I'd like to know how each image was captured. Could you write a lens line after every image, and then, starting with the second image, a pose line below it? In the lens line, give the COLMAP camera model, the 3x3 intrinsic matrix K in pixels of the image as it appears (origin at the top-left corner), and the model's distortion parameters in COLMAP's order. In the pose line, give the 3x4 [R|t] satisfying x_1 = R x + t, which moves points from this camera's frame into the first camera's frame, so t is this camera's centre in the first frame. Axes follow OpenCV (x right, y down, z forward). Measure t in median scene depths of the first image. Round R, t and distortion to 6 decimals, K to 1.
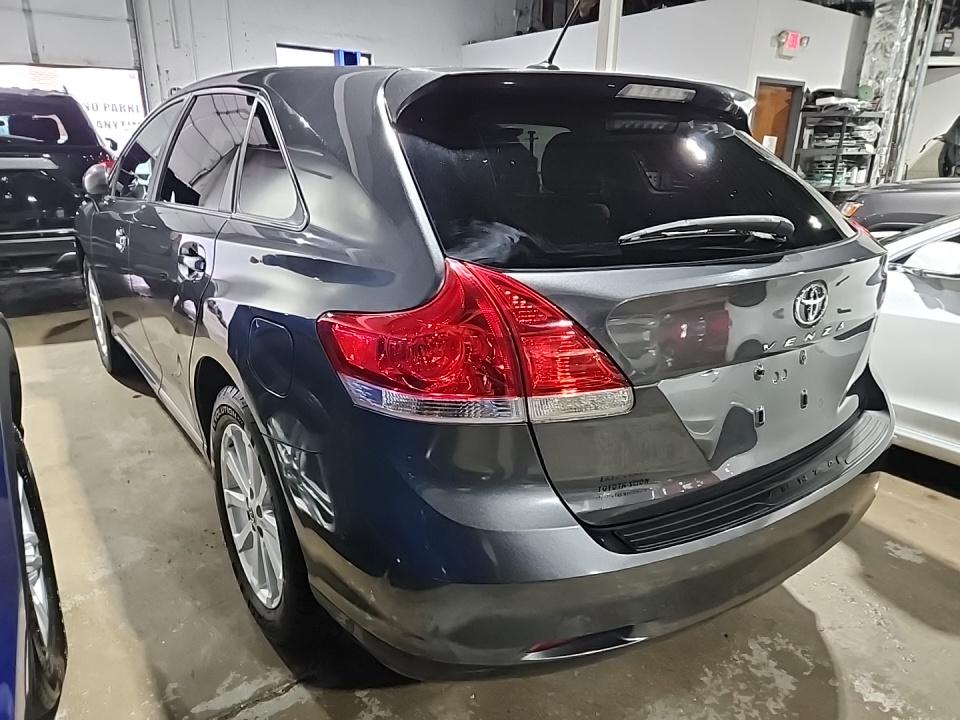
lens RADIAL K [[666.7, 0, 476.2], [0, 666.7, 341.9], [0, 0, 1]] dist [0.074737, -0.068012]
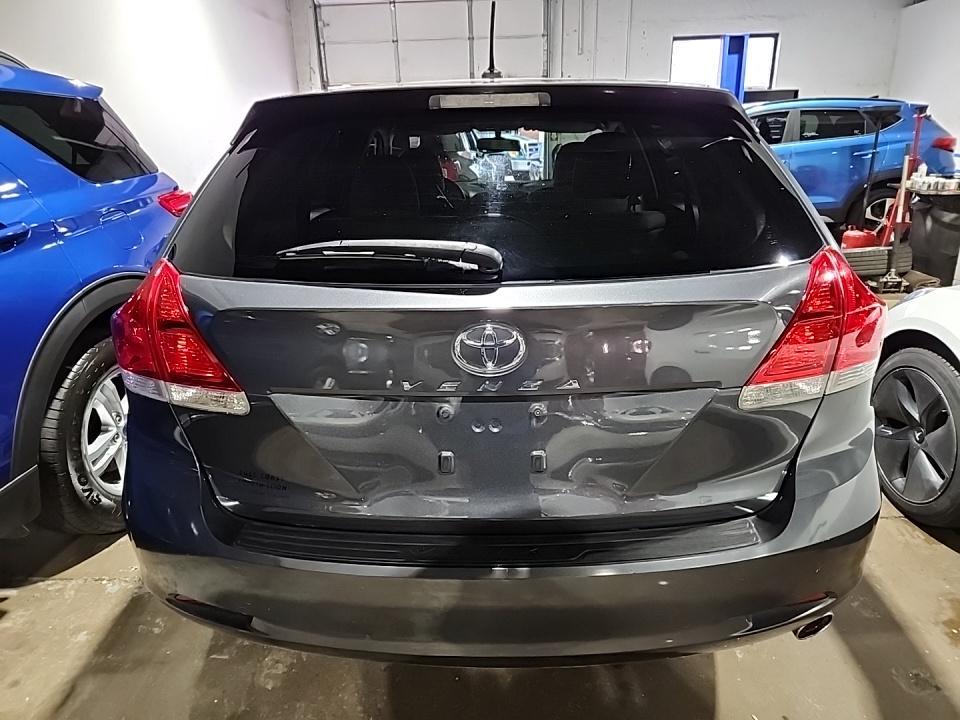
lens RADIAL K [[666.7, 0, 476.2], [0, 666.7, 341.9], [0, 0, 1]] dist [0.074737, -0.068012]
pose [[0.770606, 0.156340, -0.617839, 0.997977], [-0.147594, 0.986868, 0.065632, -0.116434], [0.619986, 0.040614, 0.783561, 0.324426]]
